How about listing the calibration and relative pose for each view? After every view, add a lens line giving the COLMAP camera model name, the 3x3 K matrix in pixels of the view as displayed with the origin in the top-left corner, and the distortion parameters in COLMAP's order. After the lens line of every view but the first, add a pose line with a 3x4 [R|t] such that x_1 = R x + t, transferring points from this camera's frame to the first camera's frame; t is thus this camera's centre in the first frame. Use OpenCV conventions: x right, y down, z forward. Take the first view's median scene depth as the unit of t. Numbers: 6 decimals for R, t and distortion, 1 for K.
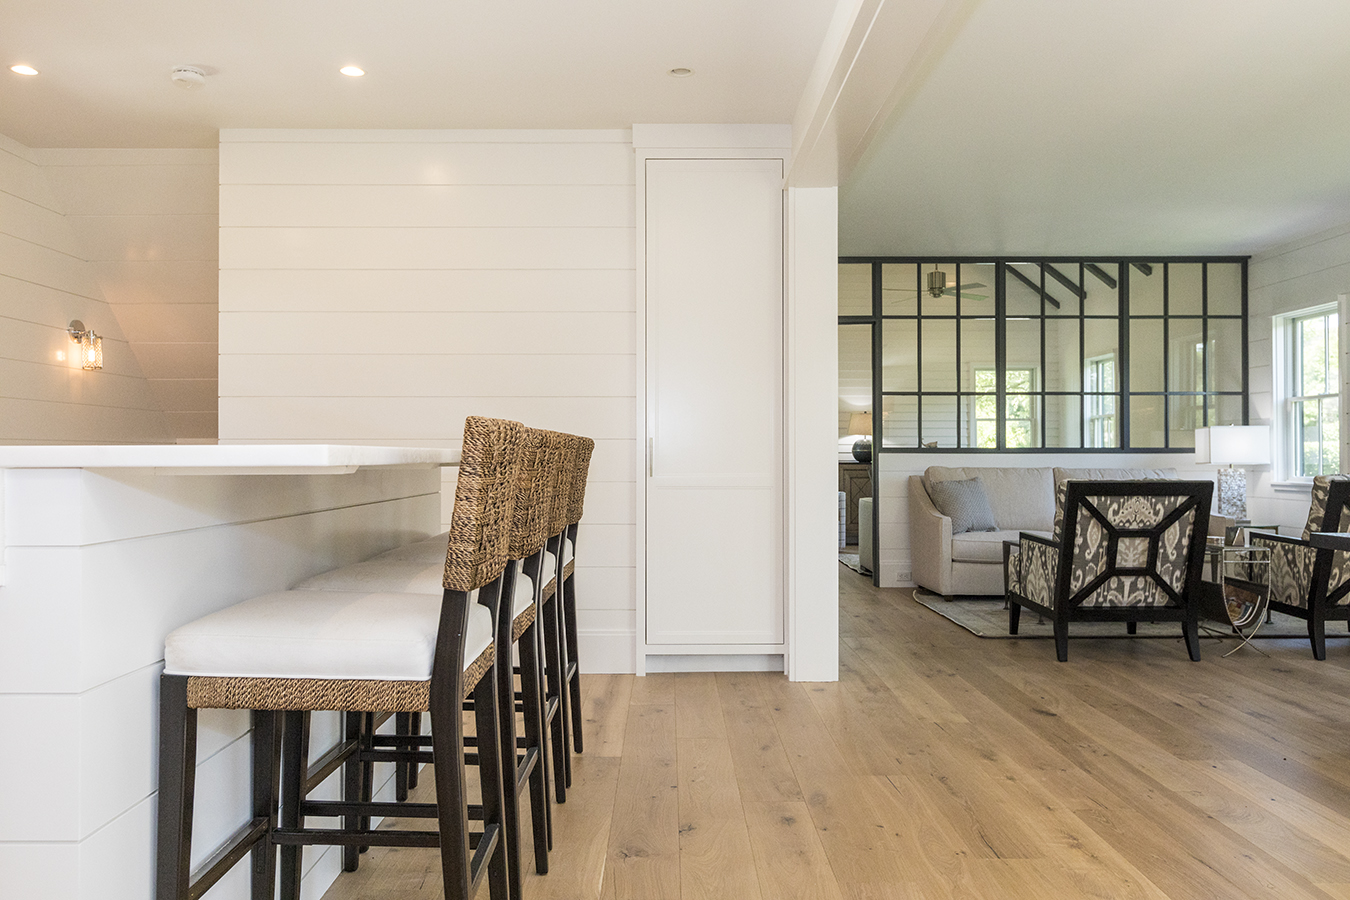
lens RADIAL K [[1069.3, 0, 674.0], [0, 1069.3, 447.5], [0, 0, 1]] dist [0.024537, -0.032434]
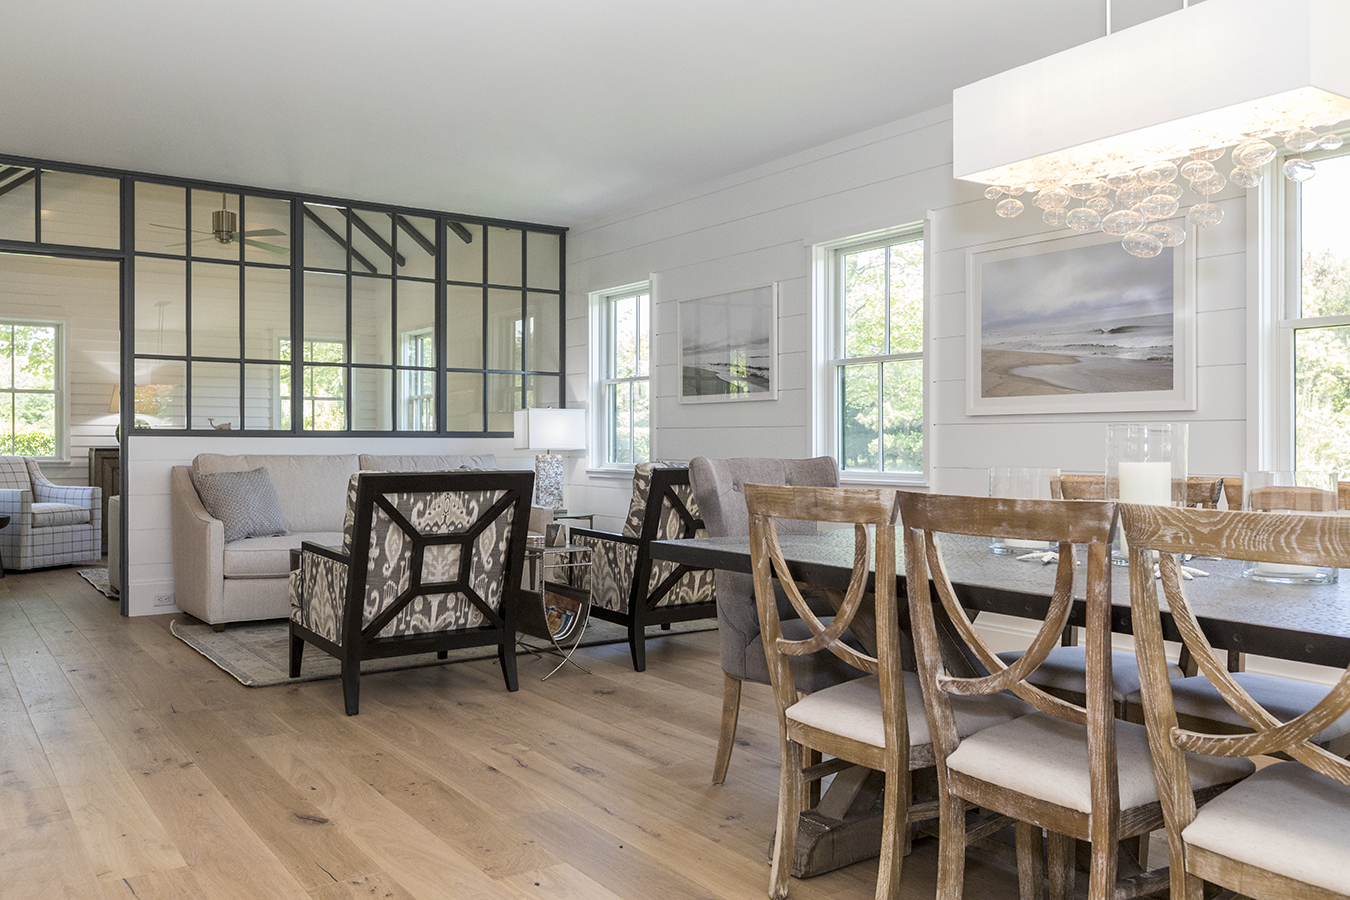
lens RADIAL K [[1077.1, 0, 675.9], [0, 1077.1, 445.6], [0, 0, 1]] dist [0.005657, -0.011174]
pose [[0.824270, -0.000469, 0.566196, 0.090959], [-0.006650, 0.999923, 0.010510, 0.001512], [-0.566158, -0.012428, 0.824203, 0.188560]]
